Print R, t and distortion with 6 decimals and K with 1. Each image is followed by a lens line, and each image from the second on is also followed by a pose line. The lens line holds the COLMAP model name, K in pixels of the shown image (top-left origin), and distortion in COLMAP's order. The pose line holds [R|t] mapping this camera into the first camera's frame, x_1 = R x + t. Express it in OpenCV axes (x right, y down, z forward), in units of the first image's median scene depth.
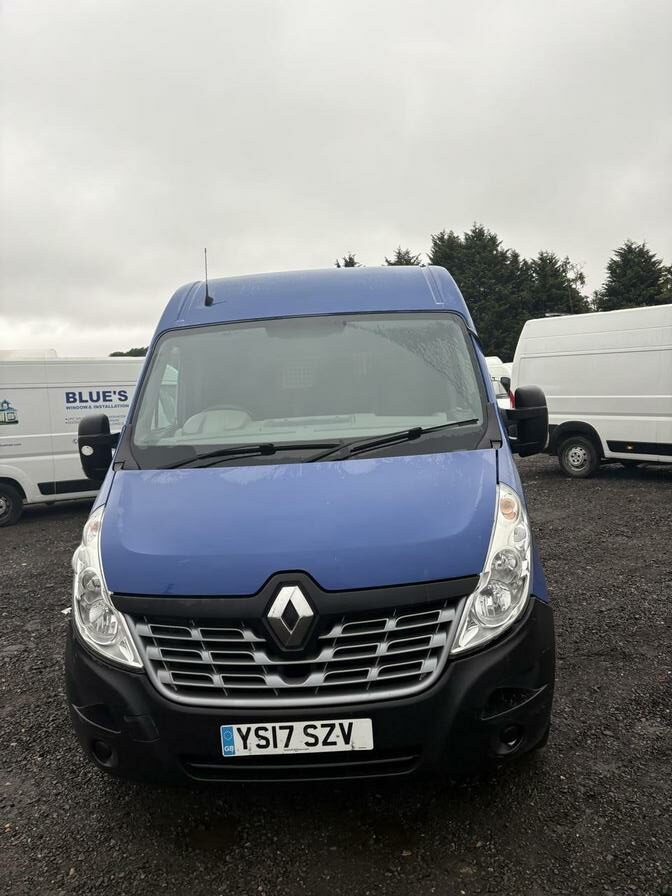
lens RADIAL K [[671.1, 0, 339.1], [0, 671.1, 451.6], [0, 0, 1]] dist [0.001672, -0.004329]
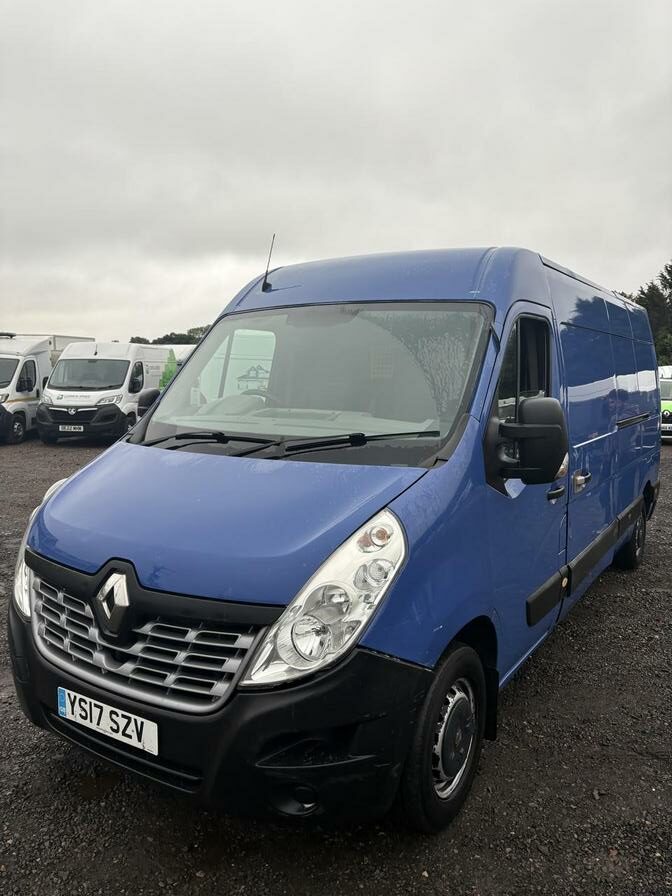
lens RADIAL K [[671.1, 0, 336.9], [0, 671.1, 443.9], [0, 0, 1]] dist [0.001672, -0.004329]
pose [[0.868867, 0.119081, -0.480511, 0.680642], [-0.108064, 0.992853, 0.050646, -0.082751], [0.483107, 0.007921, 0.875525, 0.262929]]
